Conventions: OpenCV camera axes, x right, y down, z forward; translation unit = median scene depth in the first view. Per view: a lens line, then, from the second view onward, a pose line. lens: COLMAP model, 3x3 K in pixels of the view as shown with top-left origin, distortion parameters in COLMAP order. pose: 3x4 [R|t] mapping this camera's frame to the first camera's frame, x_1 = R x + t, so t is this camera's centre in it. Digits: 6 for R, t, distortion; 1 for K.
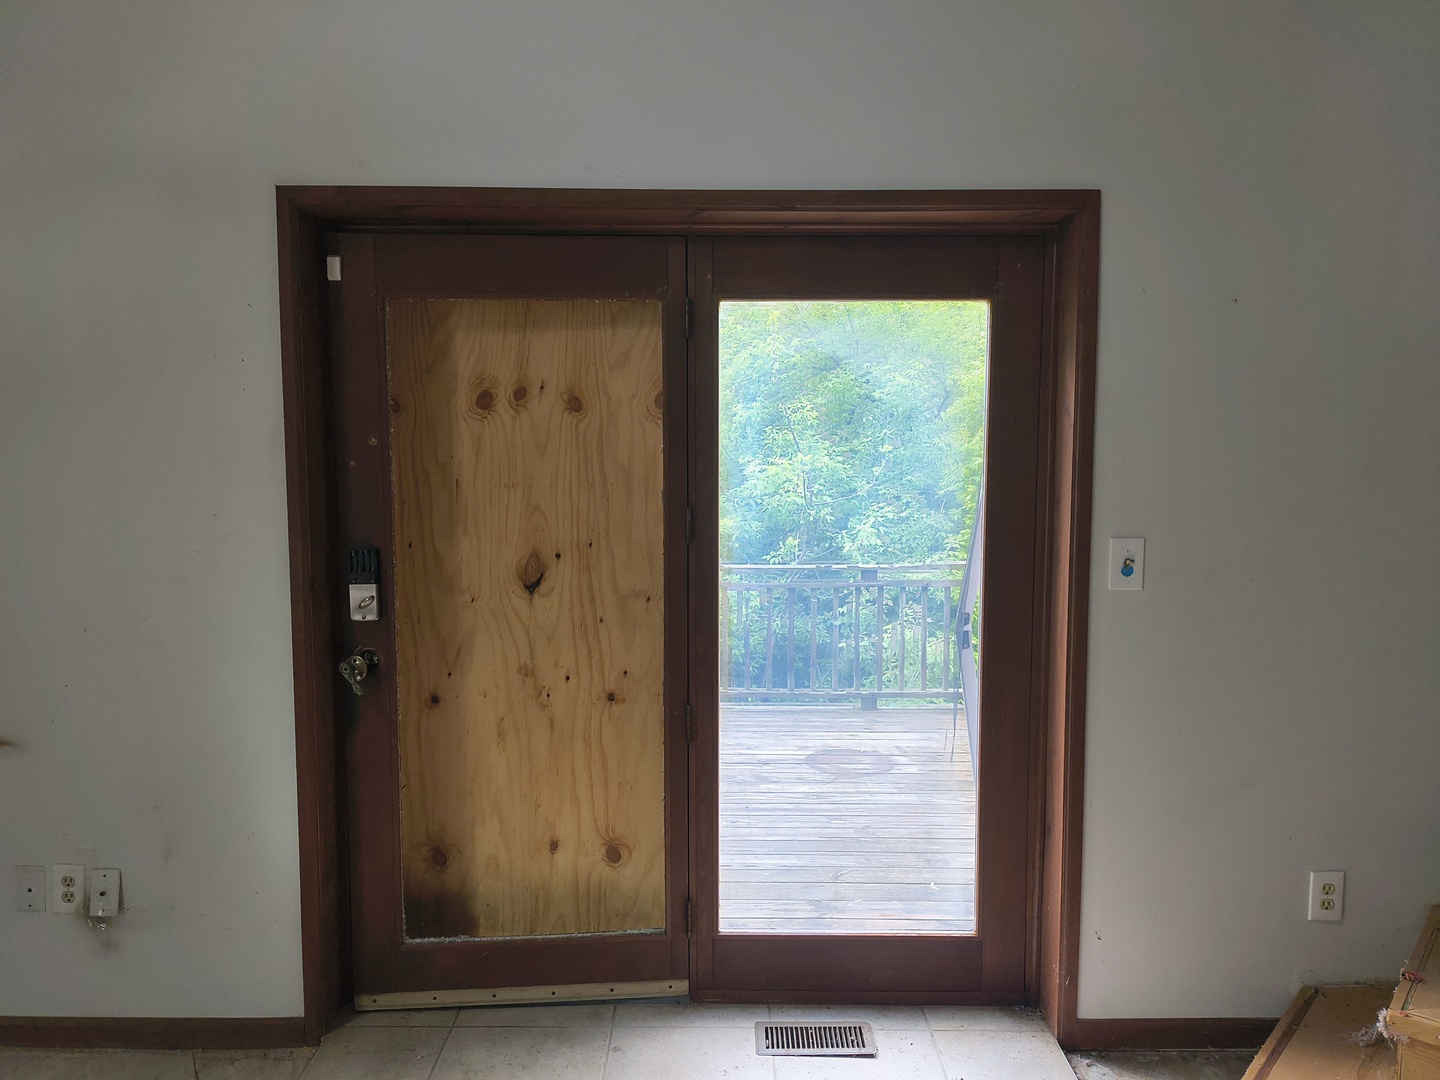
lens RADIAL K [[1032.5, 0, 720.0], [0, 1032.5, 540.0], [0, 0, 1]] dist [0.004786, 0.001687]
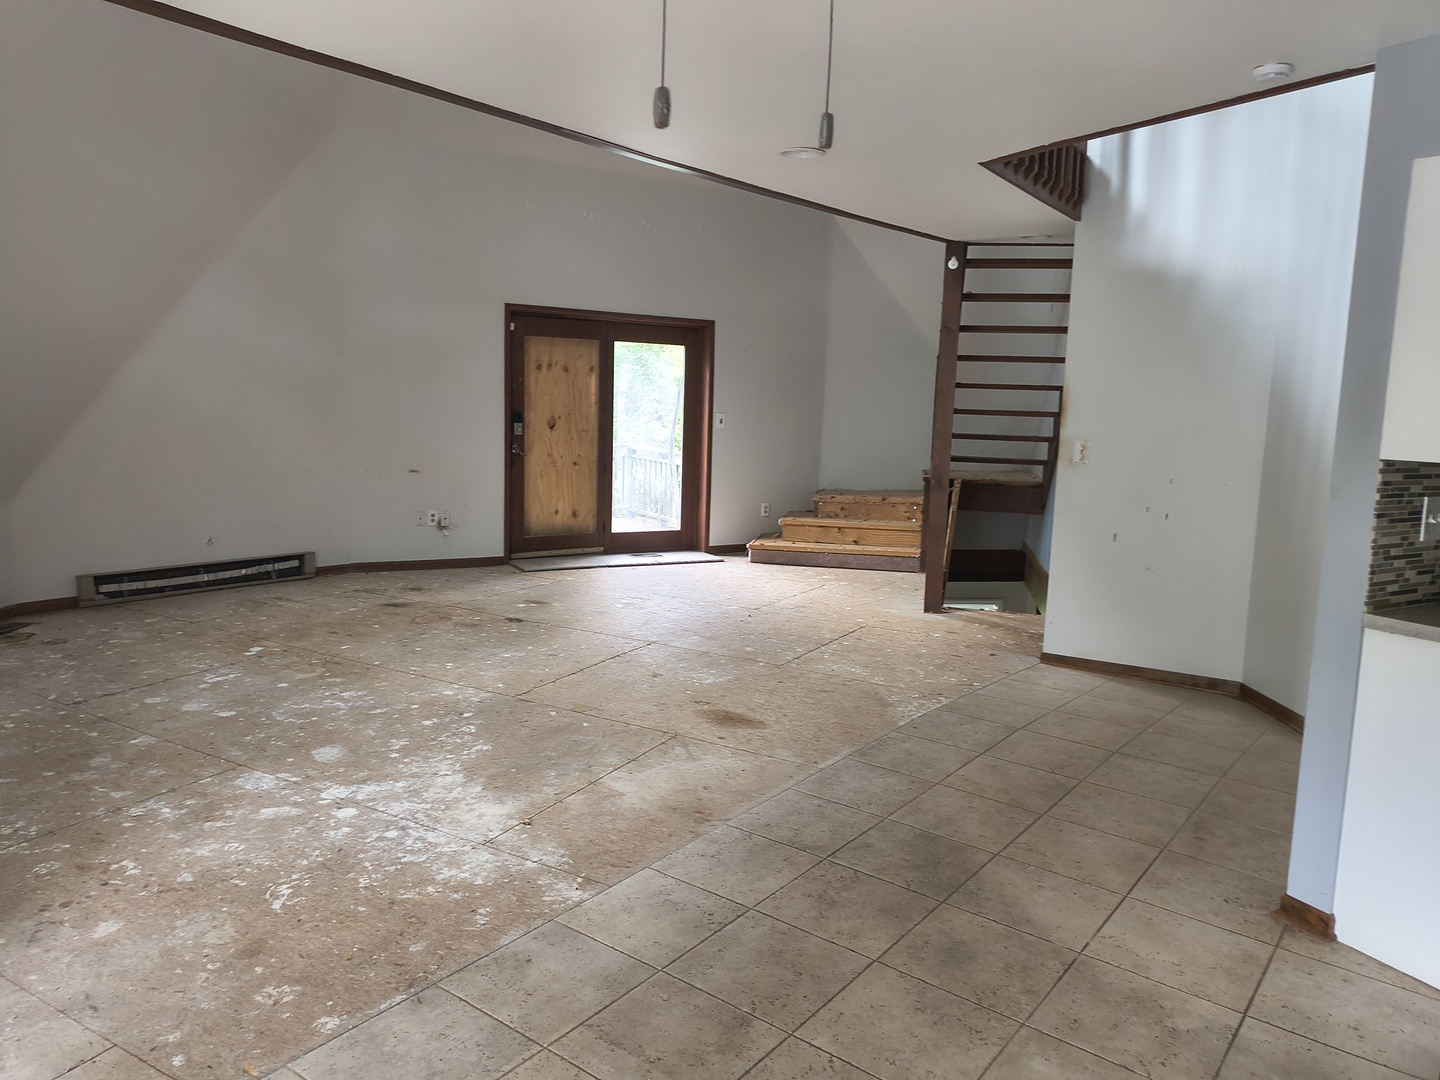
lens RADIAL K [[1032.5, 0, 720.0], [0, 1032.5, 540.0], [0, 0, 1]] dist [0.004786, 0.001687]
pose [[0.854564, -0.038221, 0.517938, -1.462427], [0.015173, 0.998700, 0.048664, 0.255867], [-0.519125, -0.033728, 0.854033, -2.065659]]
